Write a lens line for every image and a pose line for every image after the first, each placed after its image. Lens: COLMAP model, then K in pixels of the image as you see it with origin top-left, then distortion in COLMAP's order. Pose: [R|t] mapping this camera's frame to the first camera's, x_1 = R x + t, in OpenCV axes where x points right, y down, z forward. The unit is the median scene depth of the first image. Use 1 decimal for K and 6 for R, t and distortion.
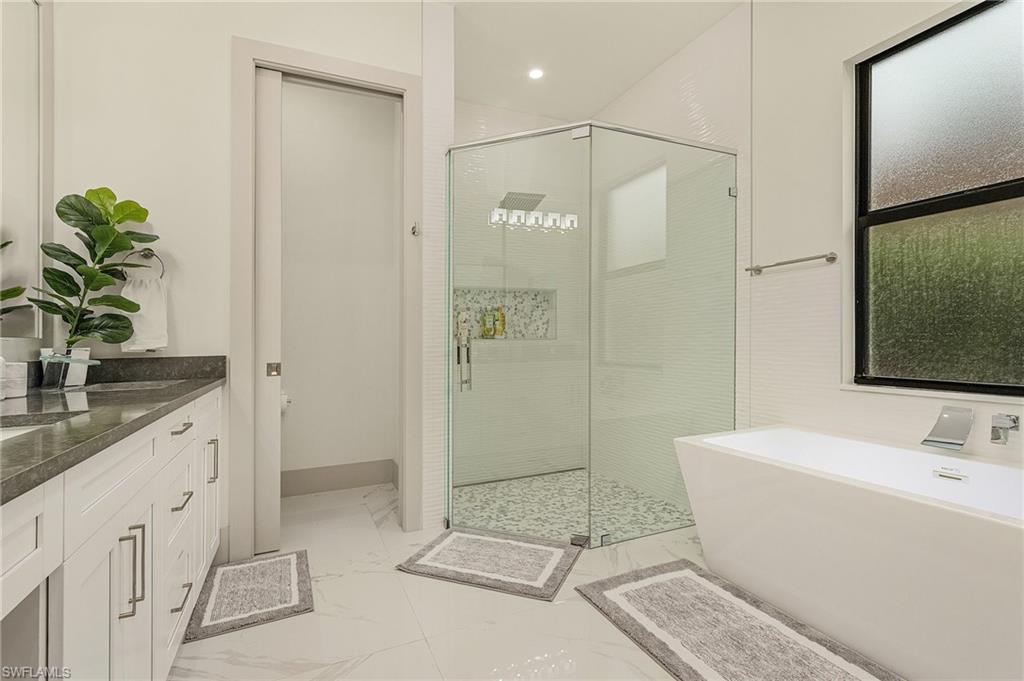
lens RADIAL K [[474.7, 0, 512.0], [0, 474.7, 340.5], [0, 0, 1]] dist [0.001043, 0.000537]
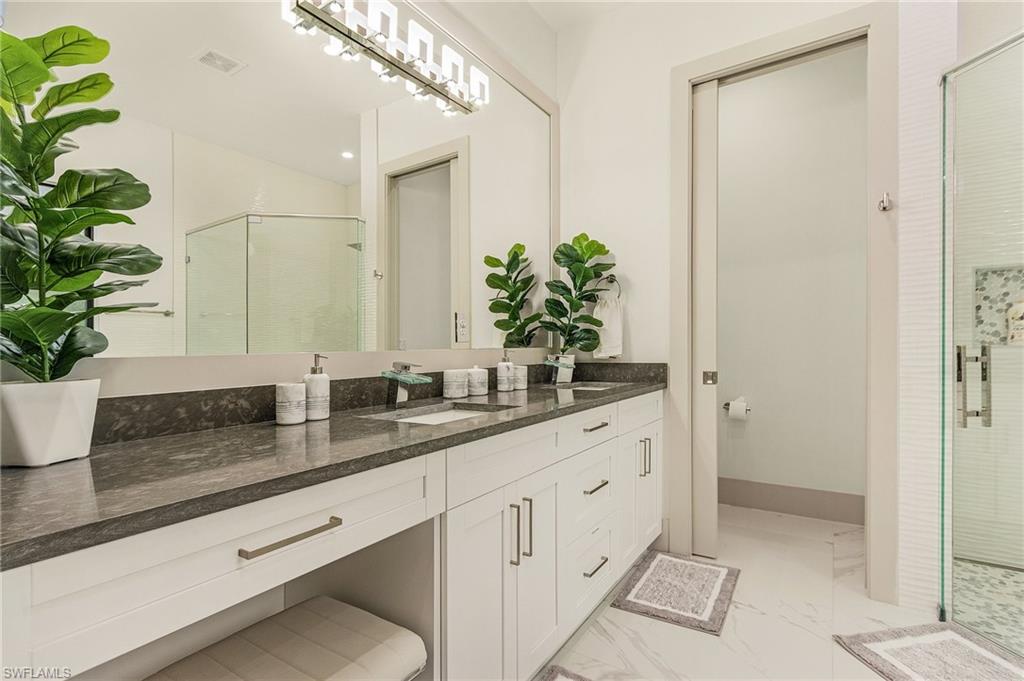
lens RADIAL K [[474.7, 0, 512.0], [0, 474.7, 340.5], [0, 0, 1]] dist [0.001043, 0.000537]
pose [[0.539555, -0.003315, -0.841944, 0.138634], [0.005344, 0.999986, -0.000512, -0.023057], [0.841934, -0.004223, 0.539565, 0.115076]]
